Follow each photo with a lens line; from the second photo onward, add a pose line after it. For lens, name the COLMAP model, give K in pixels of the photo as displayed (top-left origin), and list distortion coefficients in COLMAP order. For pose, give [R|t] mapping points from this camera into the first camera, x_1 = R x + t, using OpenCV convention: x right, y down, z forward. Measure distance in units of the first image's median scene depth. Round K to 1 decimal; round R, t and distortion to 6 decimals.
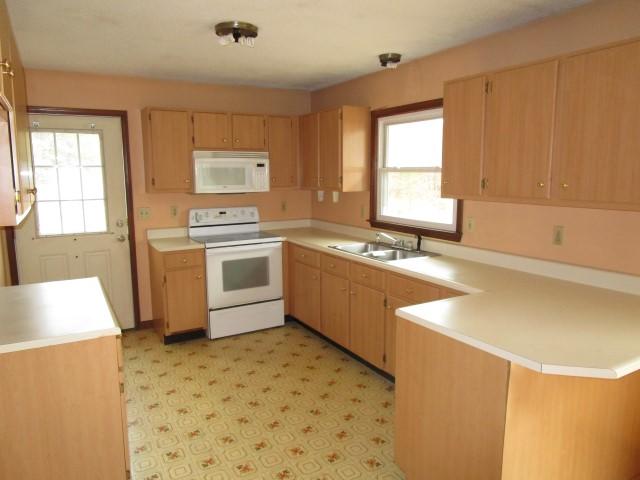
lens RADIAL K [[458.6, 0, 321.4], [0, 458.6, 240.3], [0, 0, 1]] dist [0.001111, -0.004734]
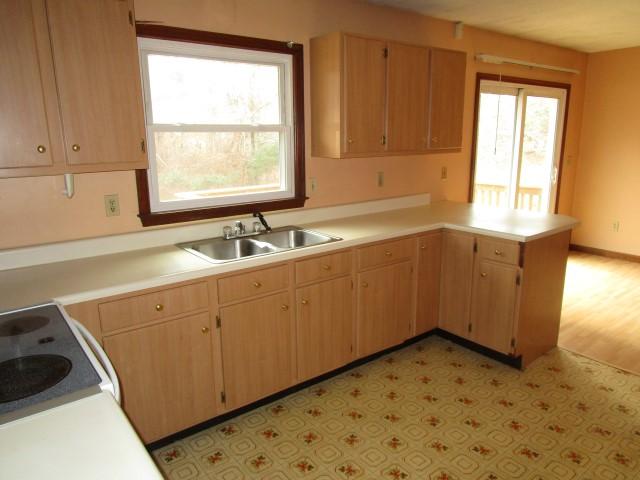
lens RADIAL K [[458.6, 0, 321.3], [0, 458.6, 239.2], [0, 0, 1]] dist [0.001111, -0.004734]
pose [[-0.139297, -0.221939, 0.965059, -0.585246], [0.149523, 0.958673, 0.242052, -0.144300], [-0.978897, 0.178016, -0.100355, 0.999502]]
